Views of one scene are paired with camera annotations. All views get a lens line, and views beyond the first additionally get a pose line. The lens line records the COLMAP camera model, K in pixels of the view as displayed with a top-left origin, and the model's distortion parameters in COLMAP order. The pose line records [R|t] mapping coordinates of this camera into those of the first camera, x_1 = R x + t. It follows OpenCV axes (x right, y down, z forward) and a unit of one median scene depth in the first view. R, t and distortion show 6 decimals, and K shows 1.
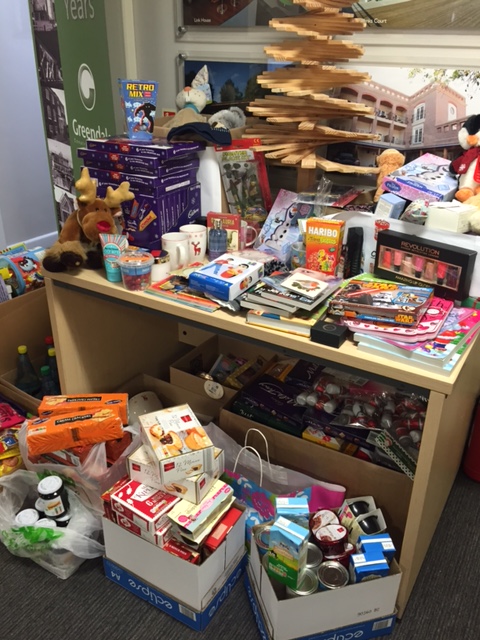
lens RADIAL K [[565.2, 0, 240.0], [0, 565.2, 320.0], [0, 0, 1]] dist [0.109892, -0.165789]
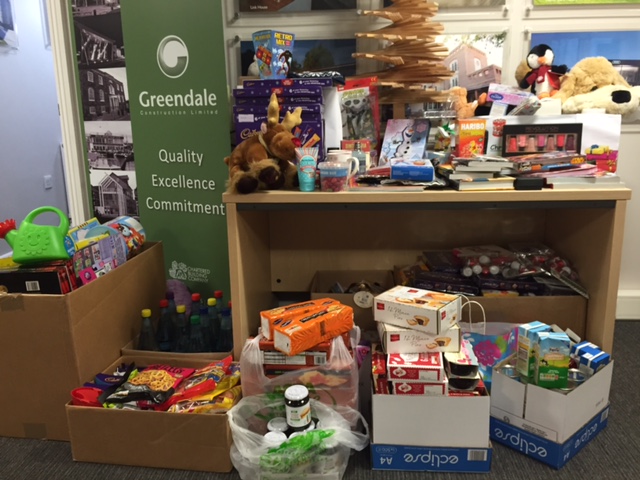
lens RADIAL K [[565.2, 0, 317.4], [0, 565.2, 238.8], [0, 0, 1]] dist [0.109892, -0.165789]
pose [[0.885091, -0.128627, 0.447290, -0.669684], [0.229102, 0.956961, -0.178150, 0.206376], [-0.405124, 0.260154, 0.876467, 0.058157]]
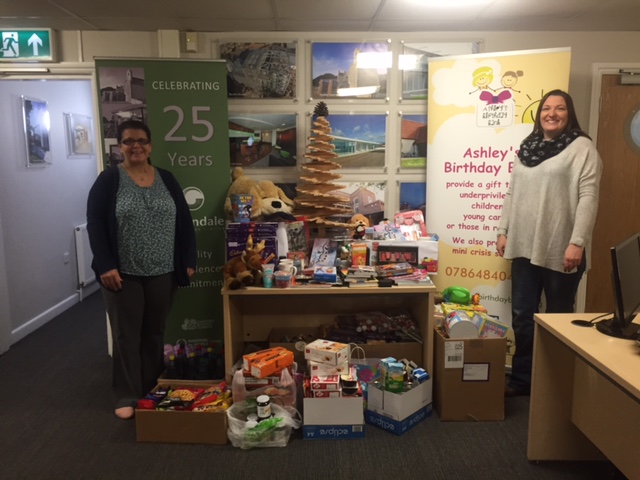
lens RADIAL K [[565.2, 0, 317.4], [0, 565.2, 238.8], [0, 0, 1]] dist [0.109892, -0.165789]
pose [[0.842620, -0.101858, 0.528787, -1.054146], [0.250920, 0.943101, -0.218173, 0.233952], [-0.476477, 0.316520, 0.820234, -0.725110]]
